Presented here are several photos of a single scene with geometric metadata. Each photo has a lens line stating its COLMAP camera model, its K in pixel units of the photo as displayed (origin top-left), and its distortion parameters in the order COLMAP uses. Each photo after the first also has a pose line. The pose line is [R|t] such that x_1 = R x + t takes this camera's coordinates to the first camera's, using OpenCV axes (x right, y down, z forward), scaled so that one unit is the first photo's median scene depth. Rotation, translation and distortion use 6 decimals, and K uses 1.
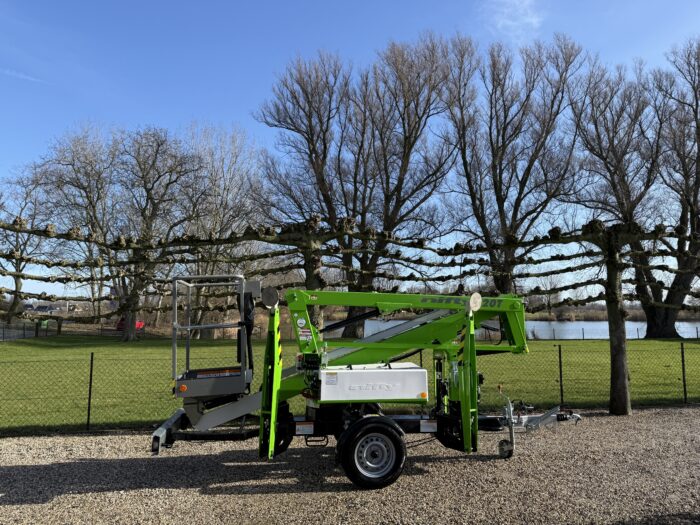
lens RADIAL K [[486.4, 0, 351.3], [0, 486.4, 264.2], [0, 0, 1]] dist [0.091493, -0.112111]
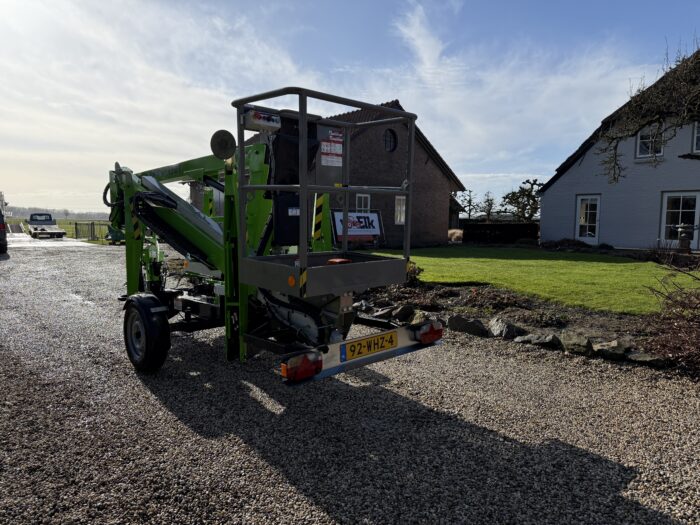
lens RADIAL K [[487.5, 0, 347.9], [0, 487.5, 263.5], [0, 0, 1]] dist [0.076009, -0.085259]
pose [[-0.554305, -0.076474, 0.828793, -0.117470], [-0.089219, 0.995492, 0.032185, 0.028945], [-0.827518, -0.056104, -0.558630, 0.189954]]
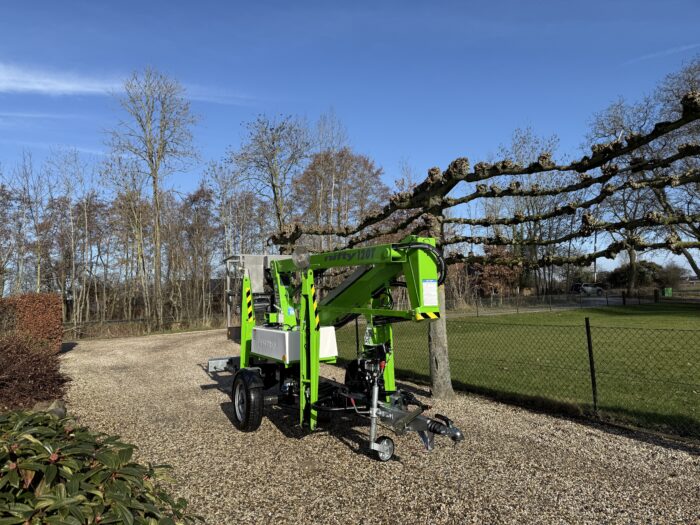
lens RADIAL K [[487.6, 0, 348.4], [0, 487.6, 267.1], [0, 0, 1]] dist [0.074859, -0.088948]
pose [[0.318628, -0.071887, -0.945150, 0.153373], [0.134964, 0.990401, -0.029829, 0.018441], [0.938222, -0.118057, 0.325272, 0.112715]]
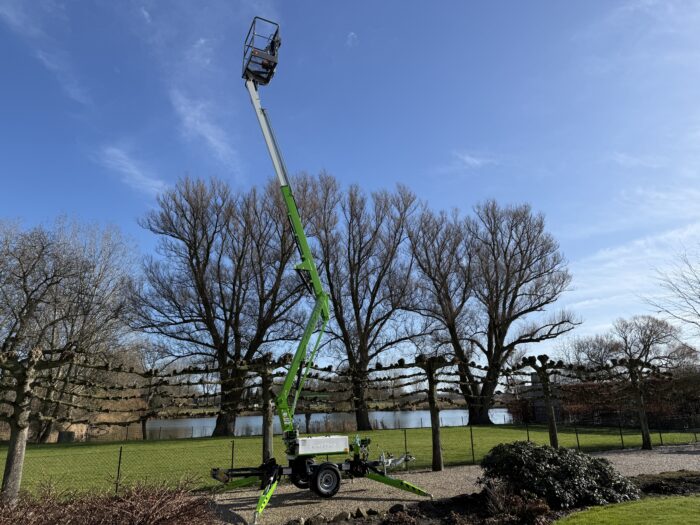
lens RADIAL K [[487.5, 0, 347.9], [0, 487.5, 263.5], [0, 0, 1]] dist [0.076009, -0.085259]
pose [[0.957685, 0.059545, 0.281590, -0.064633], [-0.007556, 0.983229, -0.182217, -0.020744], [-0.287718, 0.172379, 0.942074, -0.148546]]
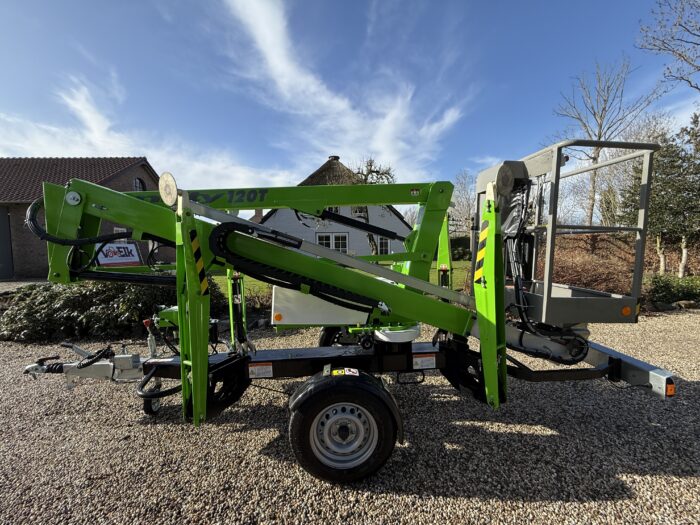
lens RADIAL K [[278.5, 0, 350.0], [0, 278.5, 262.5], [0, 0, 1]] dist [0.001164, 0.000146]
pose [[-0.994241, 0.005427, 0.107031, -0.003909], [0.001392, 0.999287, -0.037737, 0.027811], [-0.107159, -0.037371, -0.993539, 0.210389]]
